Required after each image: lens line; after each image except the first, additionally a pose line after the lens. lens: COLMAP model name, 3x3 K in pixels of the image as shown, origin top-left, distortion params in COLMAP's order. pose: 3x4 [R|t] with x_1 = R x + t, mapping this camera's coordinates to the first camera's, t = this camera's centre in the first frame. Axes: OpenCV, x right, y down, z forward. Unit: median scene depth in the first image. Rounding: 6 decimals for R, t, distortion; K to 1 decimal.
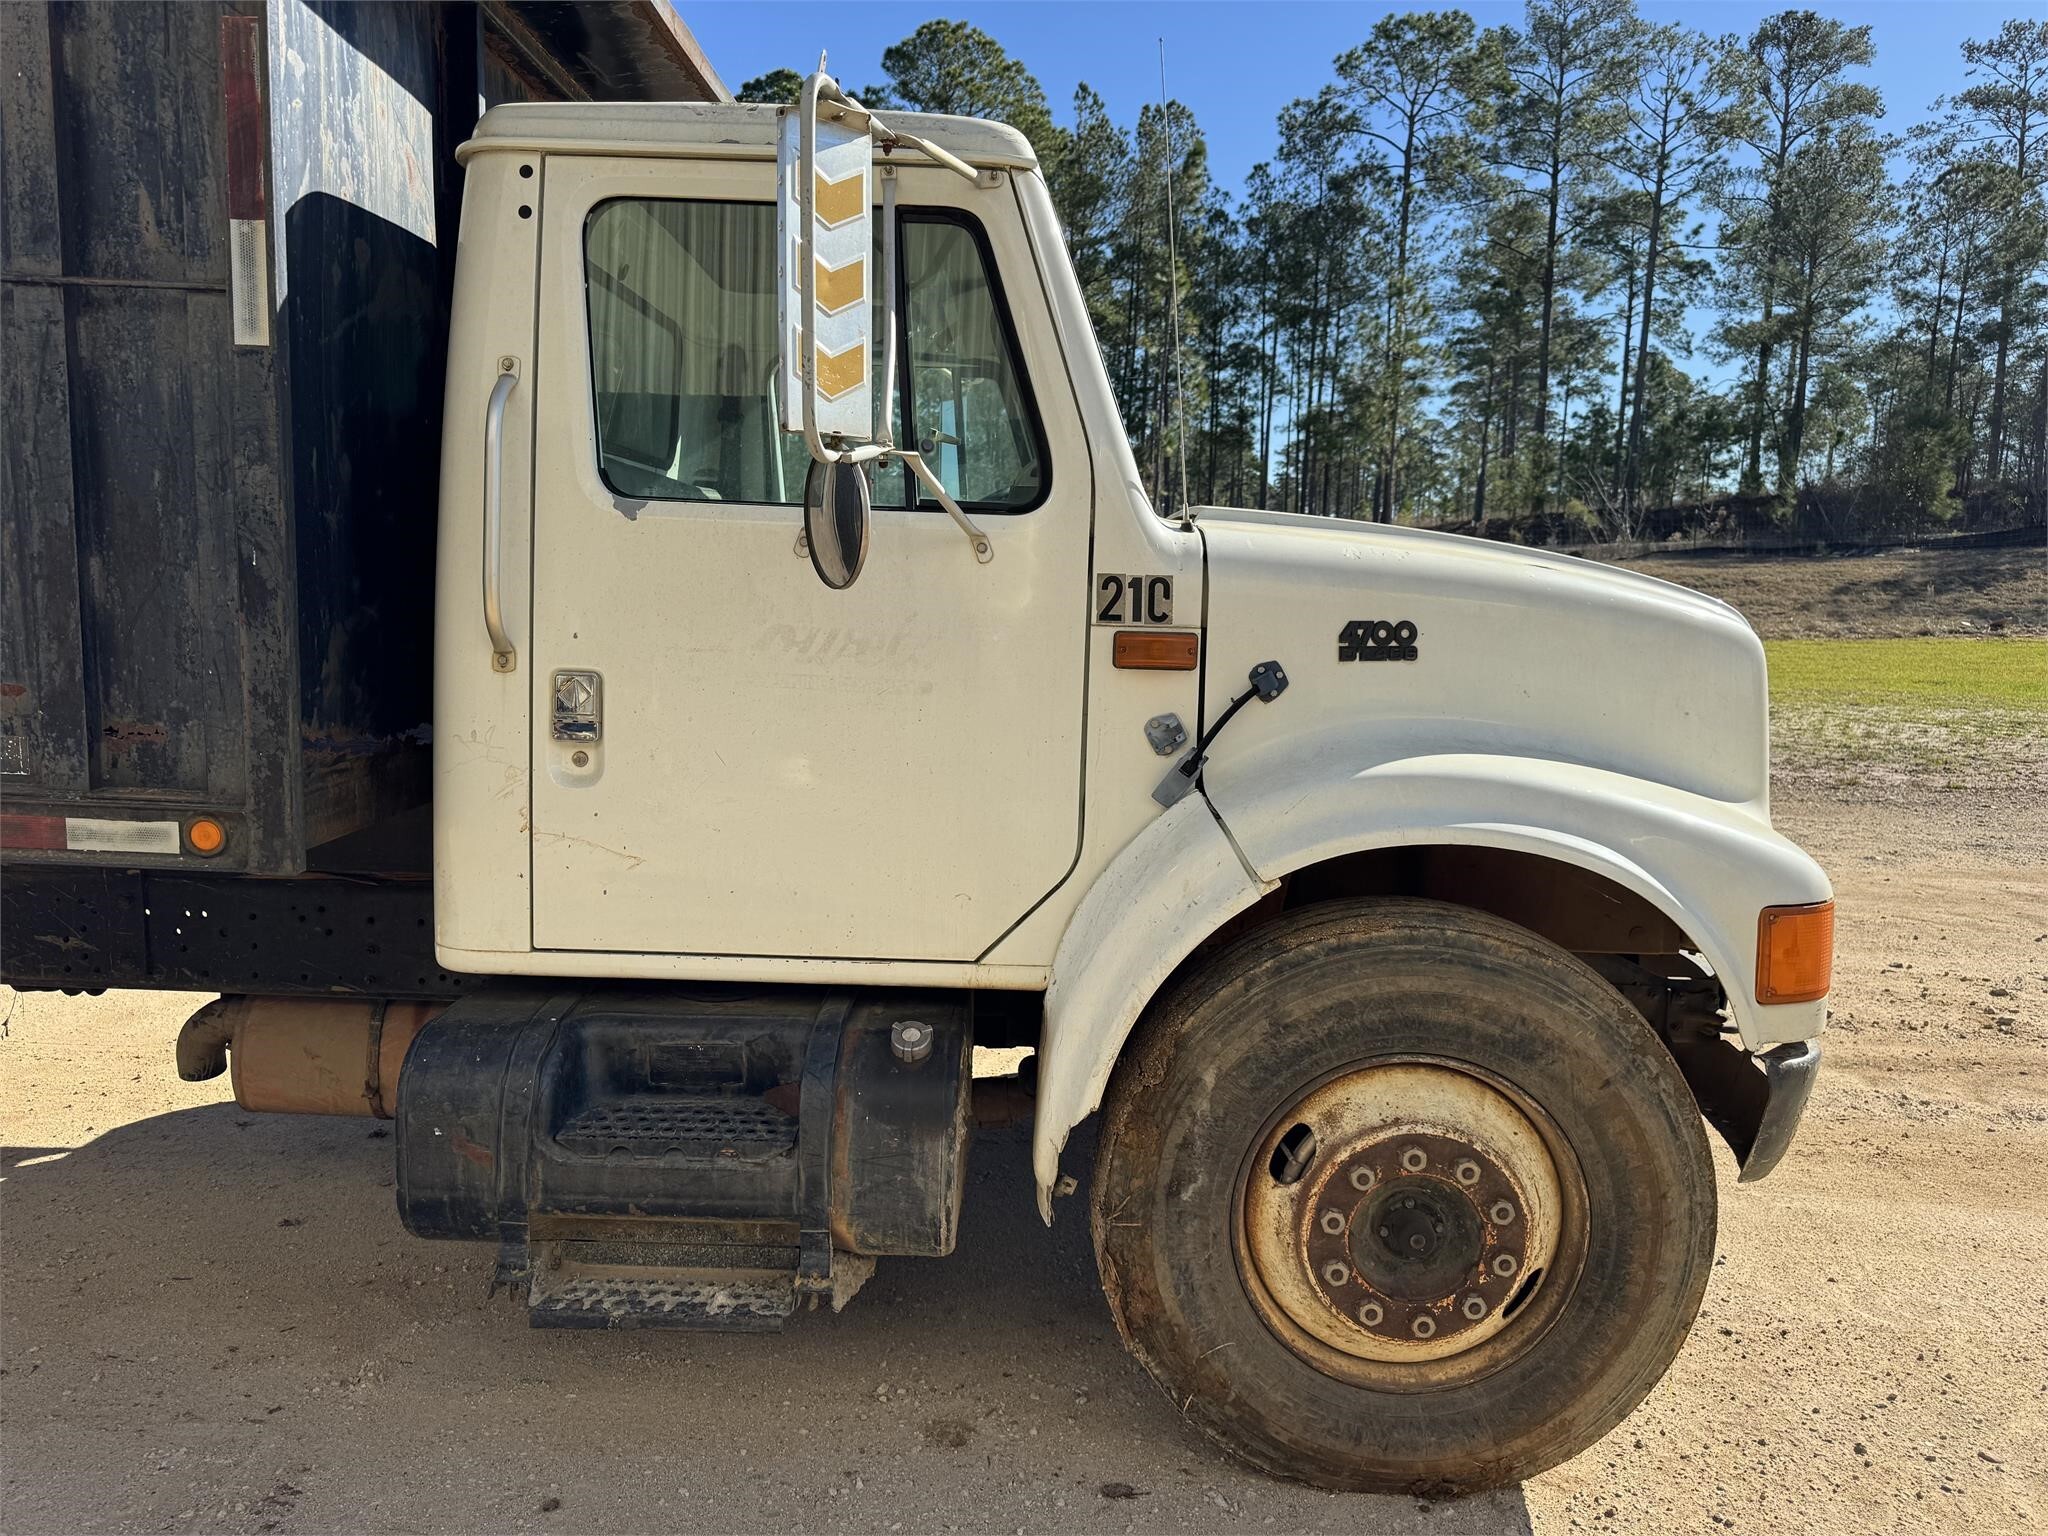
lens RADIAL K [[1430.9, 0, 1002.5], [0, 1430.9, 762.8], [0, 0, 1]] dist [0.076927, -0.104760]
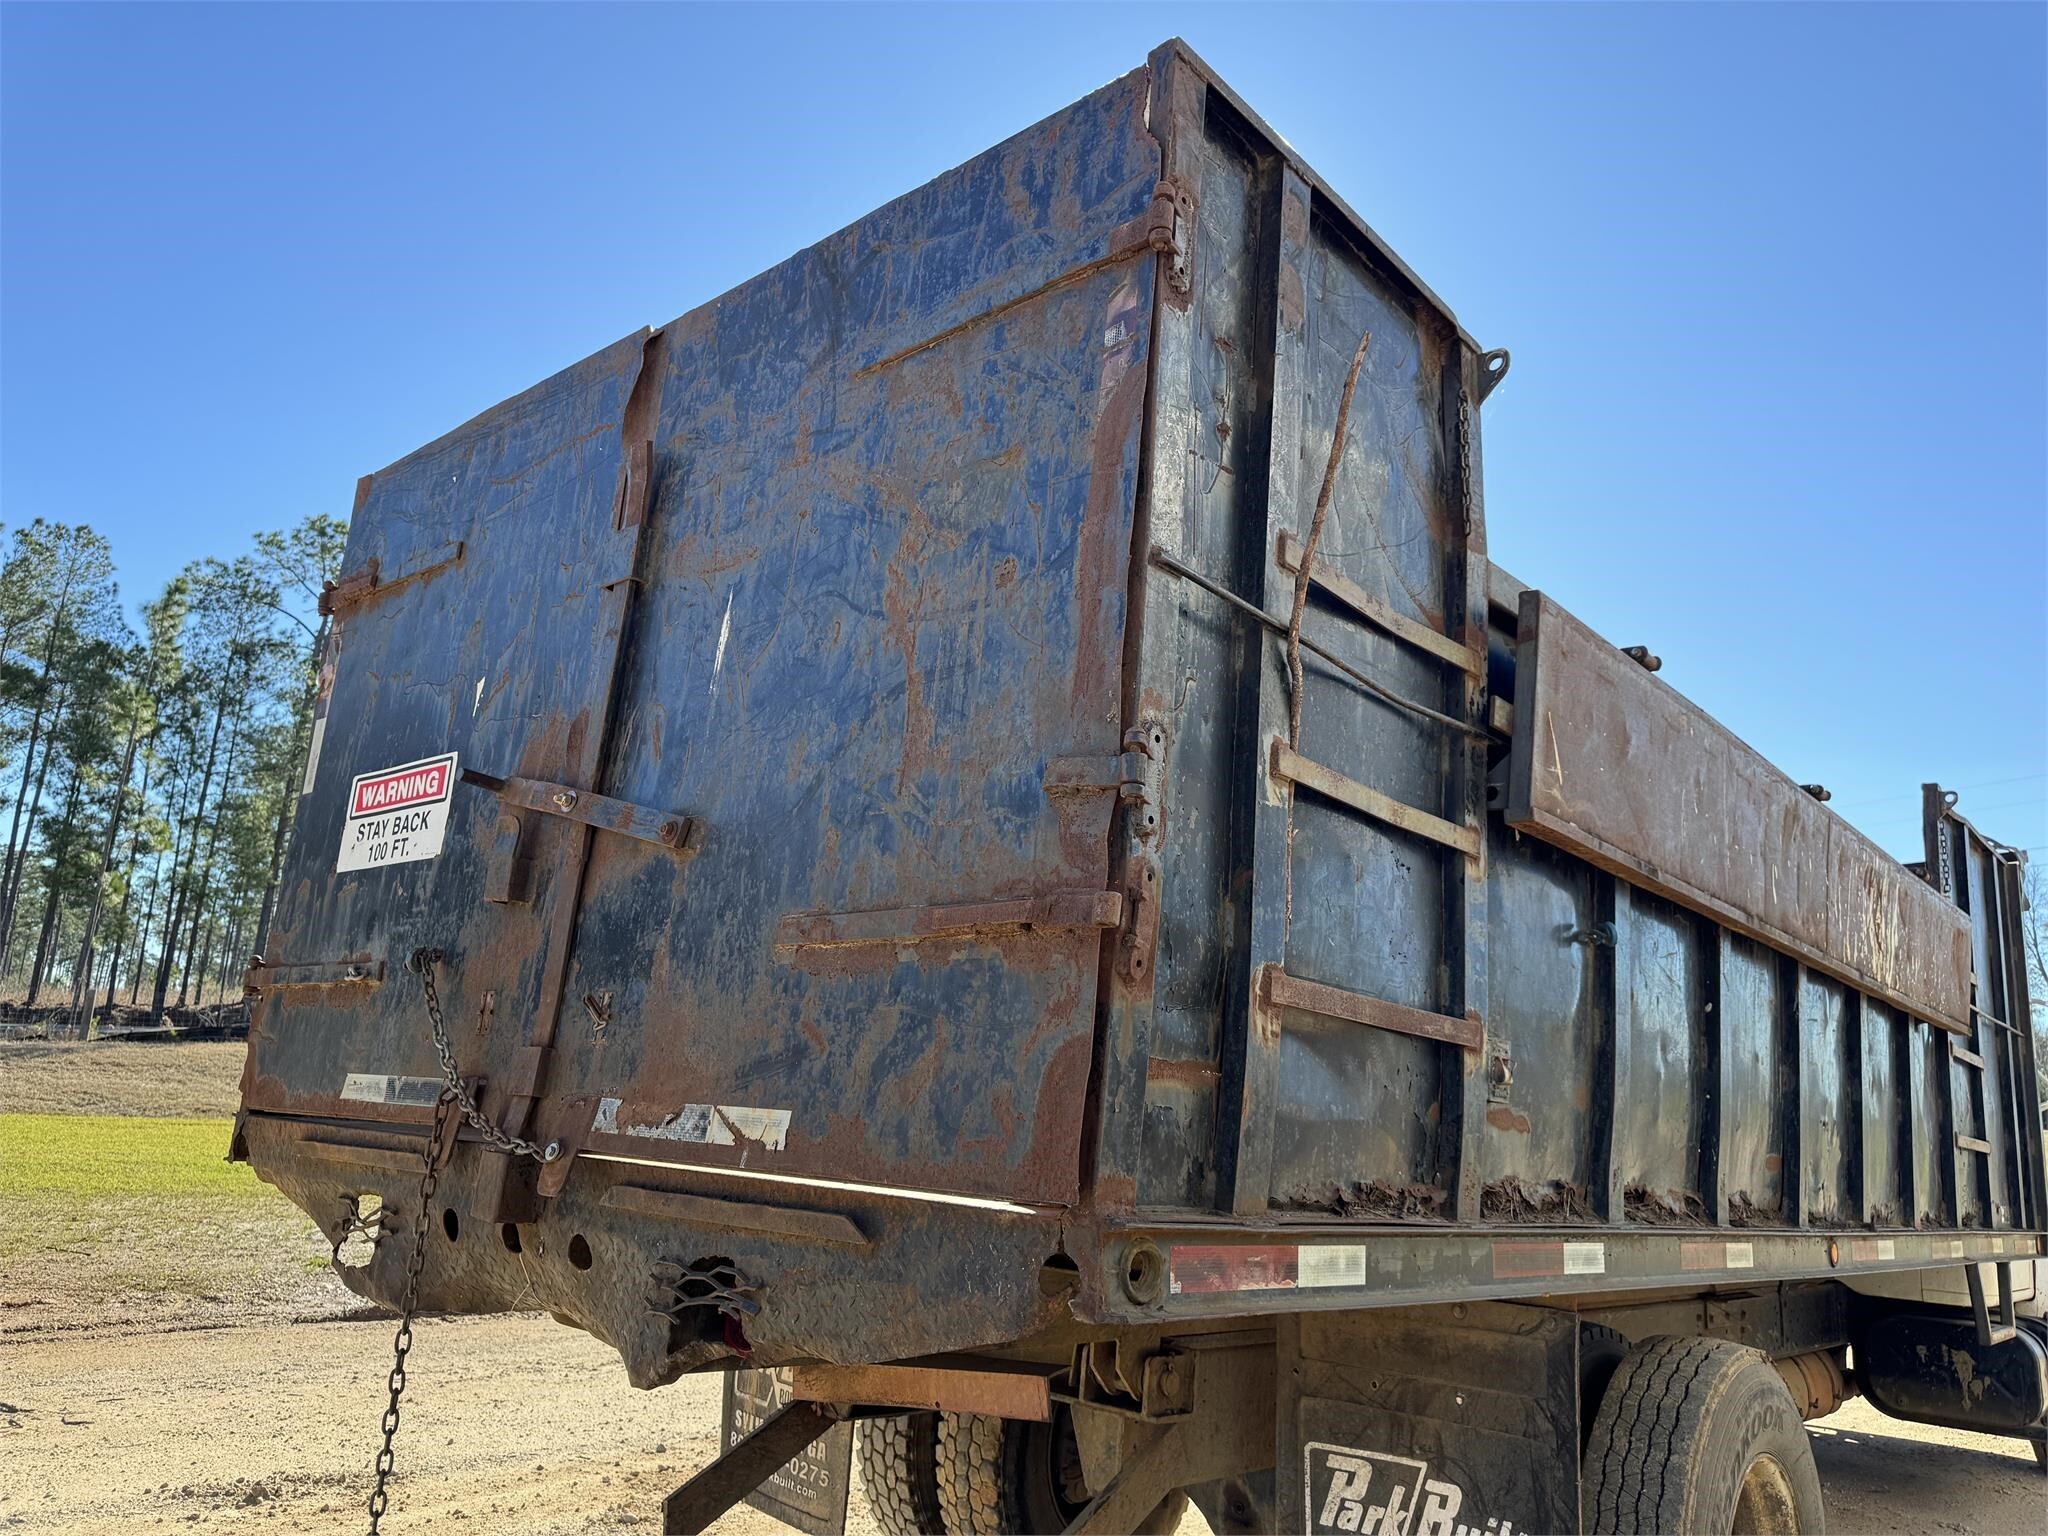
lens RADIAL K [[1447.9, 0, 1024.0], [0, 1447.9, 768.0], [0, 0, 1]] dist [0.020174, -0.024931]
pose [[0.659874, 0.192420, 0.726320, -3.536894], [0.052099, 0.952609, -0.299702, -0.072377], [-0.749568, 0.235606, 0.618577, 0.534450]]
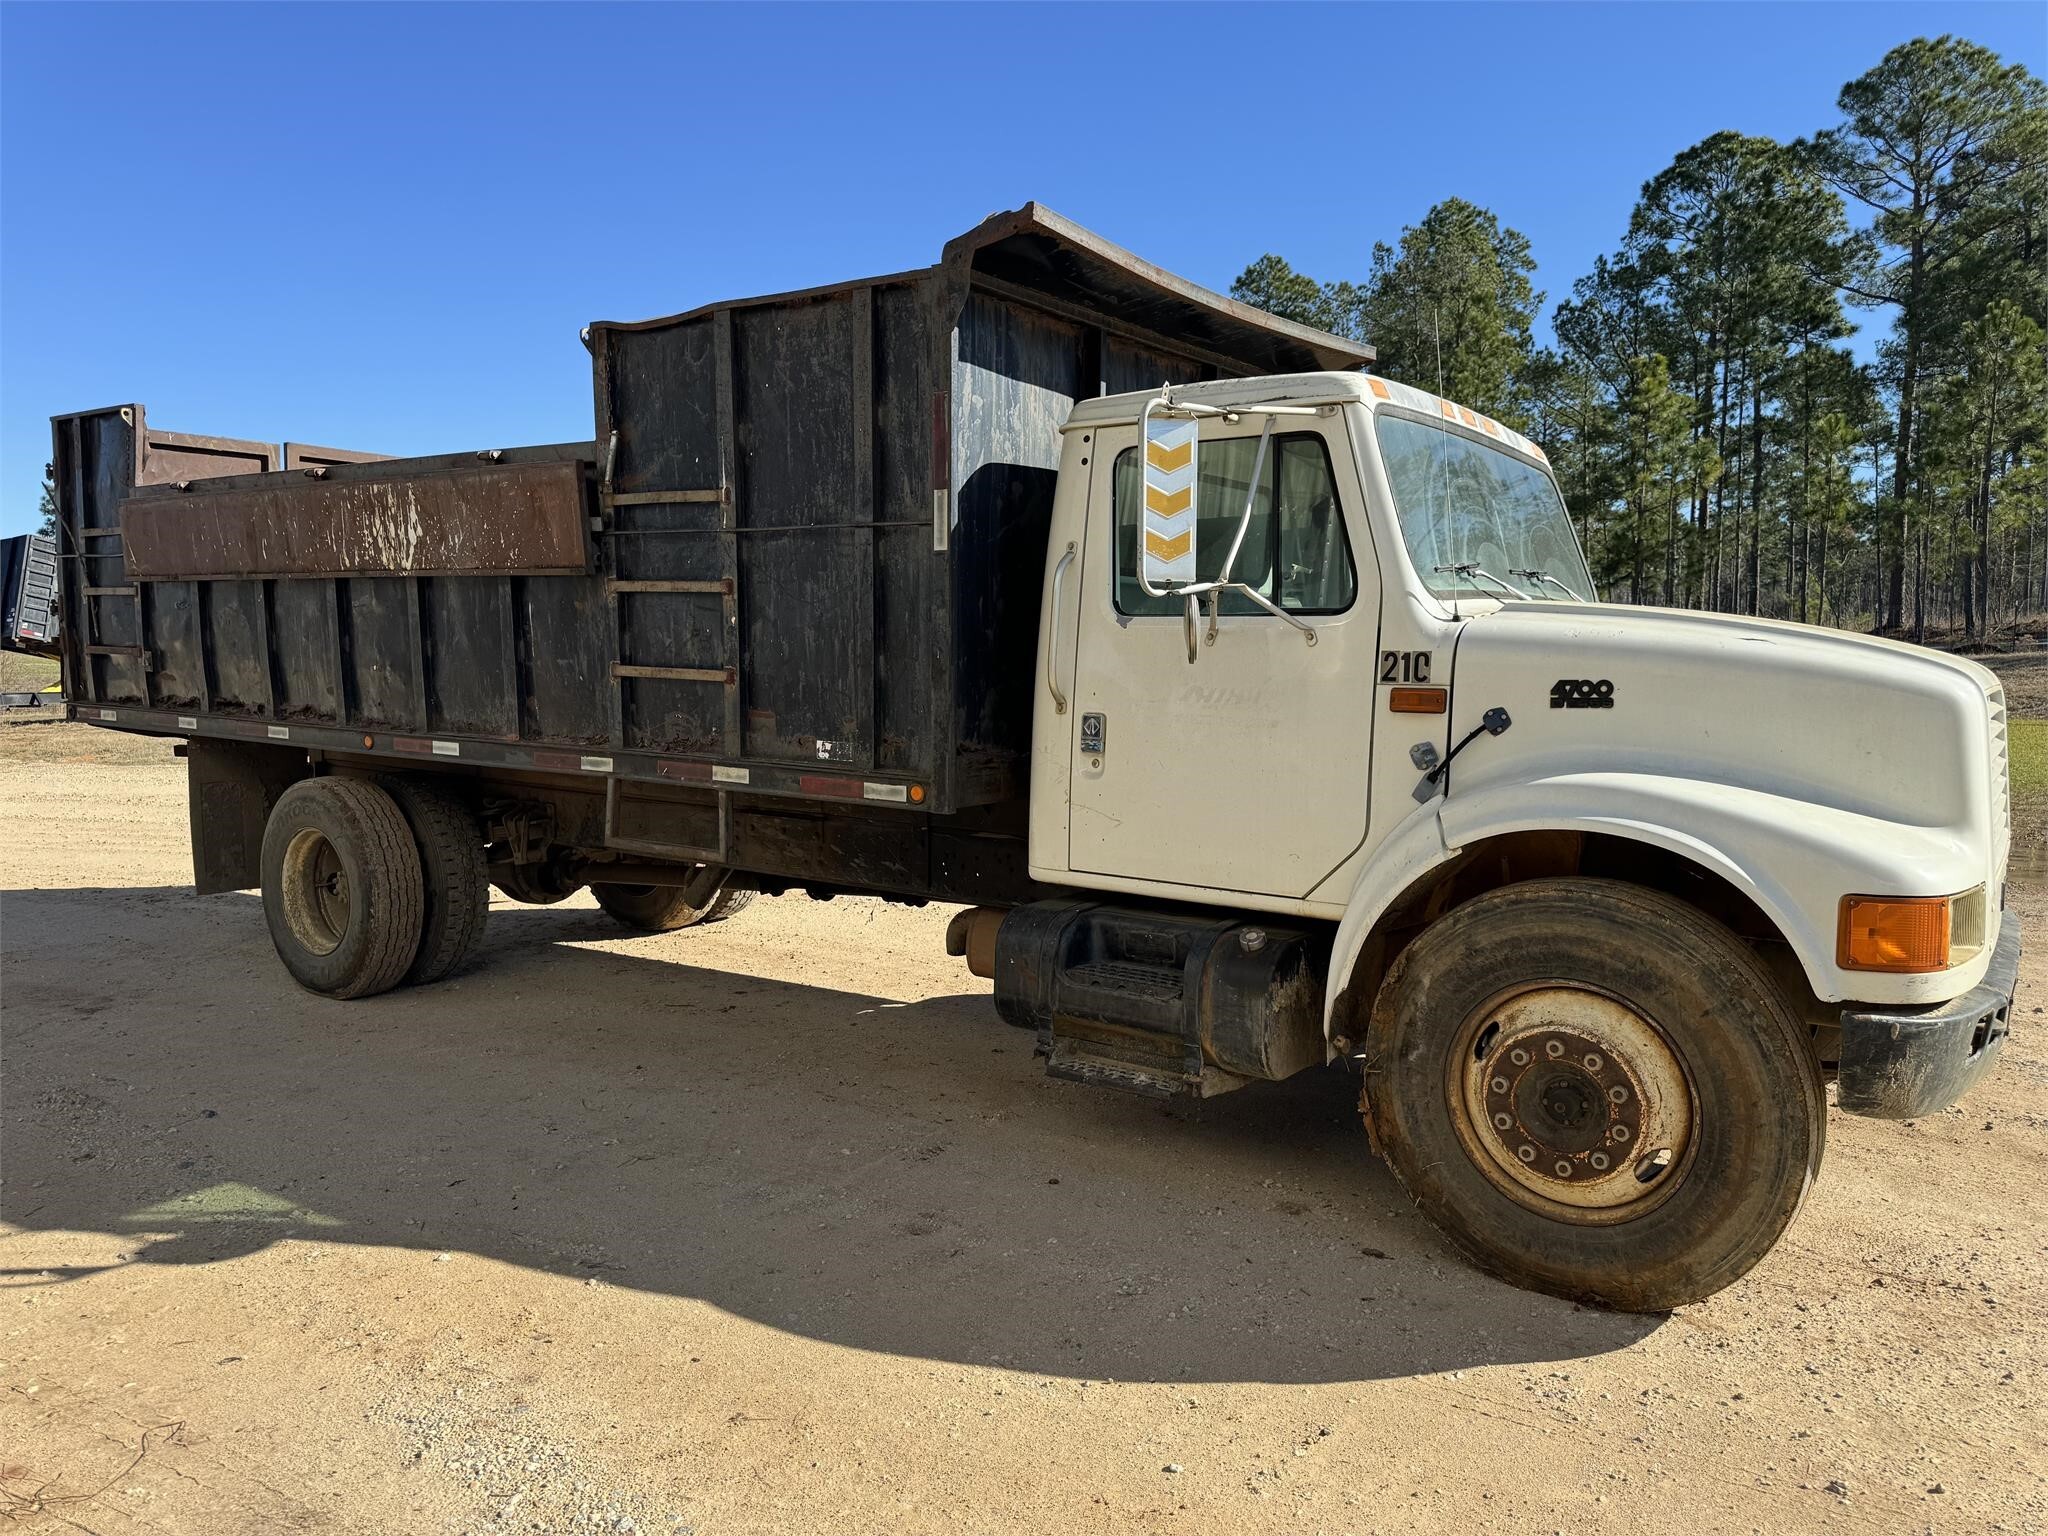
lens RADIAL K [[1427.9, 0, 1021.4], [0, 1427.9, 775.6], [0, 0, 1]] dist [0.131481, -0.212298]
pose [[0.823534, 0.029074, -0.566521, 0.641561], [-0.058865, 0.997674, -0.034370, 0.079874], [0.564204, 0.061653, 0.823330, -0.505527]]
